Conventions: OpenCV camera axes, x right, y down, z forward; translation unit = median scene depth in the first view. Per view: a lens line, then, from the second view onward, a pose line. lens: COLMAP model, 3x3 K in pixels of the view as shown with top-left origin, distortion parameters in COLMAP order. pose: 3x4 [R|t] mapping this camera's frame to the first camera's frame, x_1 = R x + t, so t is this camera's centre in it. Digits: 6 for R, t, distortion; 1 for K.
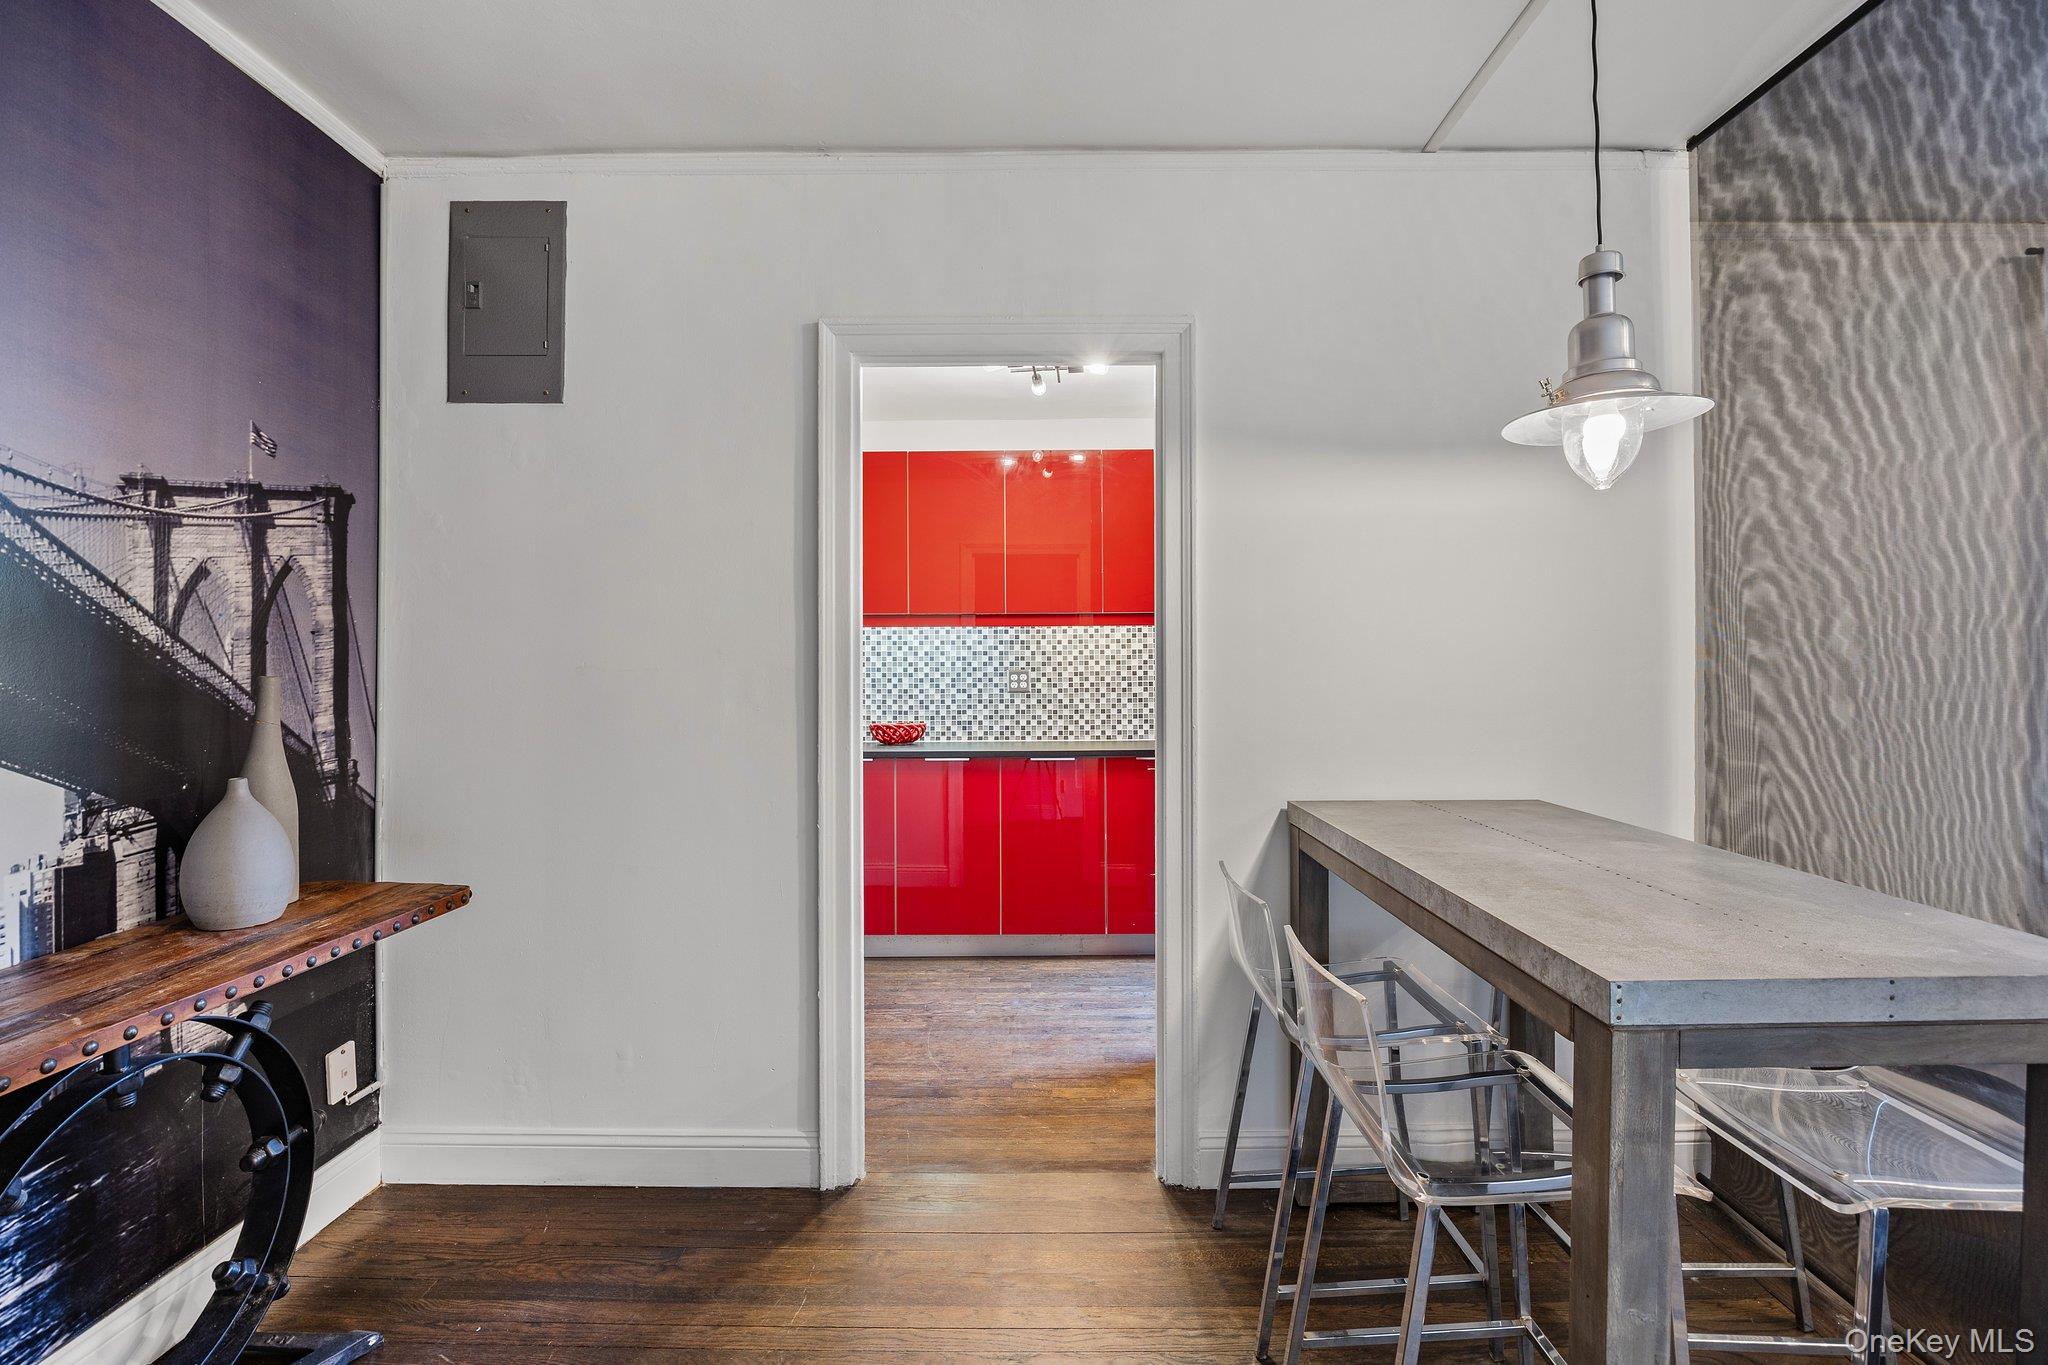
lens RADIAL K [[953.4, 0, 1025.5], [0, 953.4, 680.1], [0, 0, 1]] dist [0.000000, 0.000000]
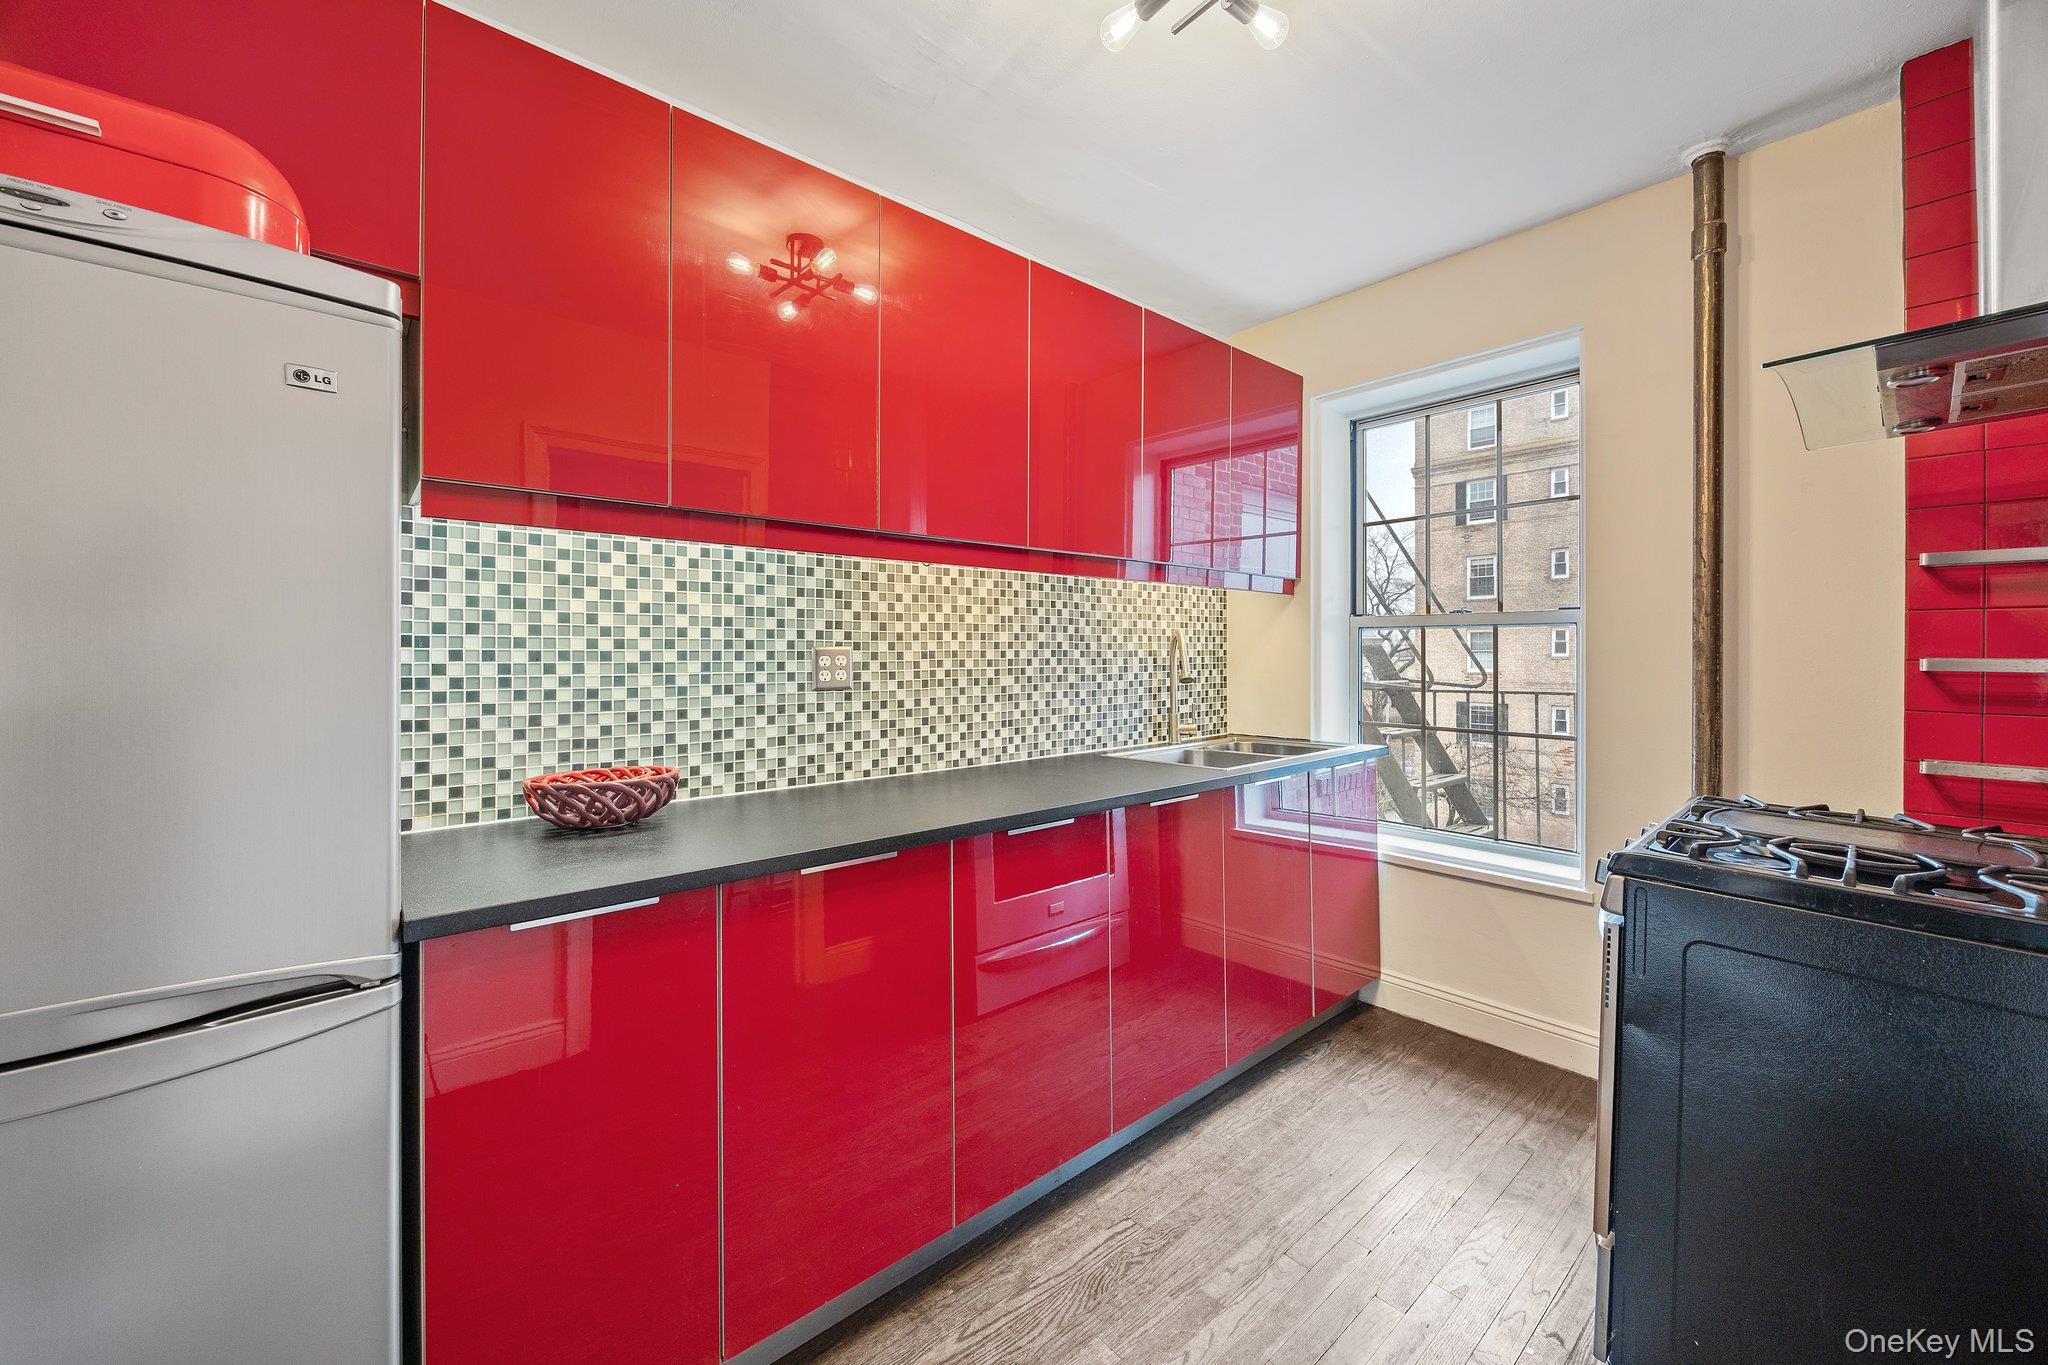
lens RADIAL K [[800.1, 0, 1022.3], [0, 800.1, 666.8], [0, 0, 1]] dist [-0.000392, -0.000036]
pose [[0.749479, -0.005672, 0.662004, -0.219763], [-0.000764, 0.999955, 0.009433, -0.003969], [-0.662028, -0.007576, 0.749441, 0.601741]]
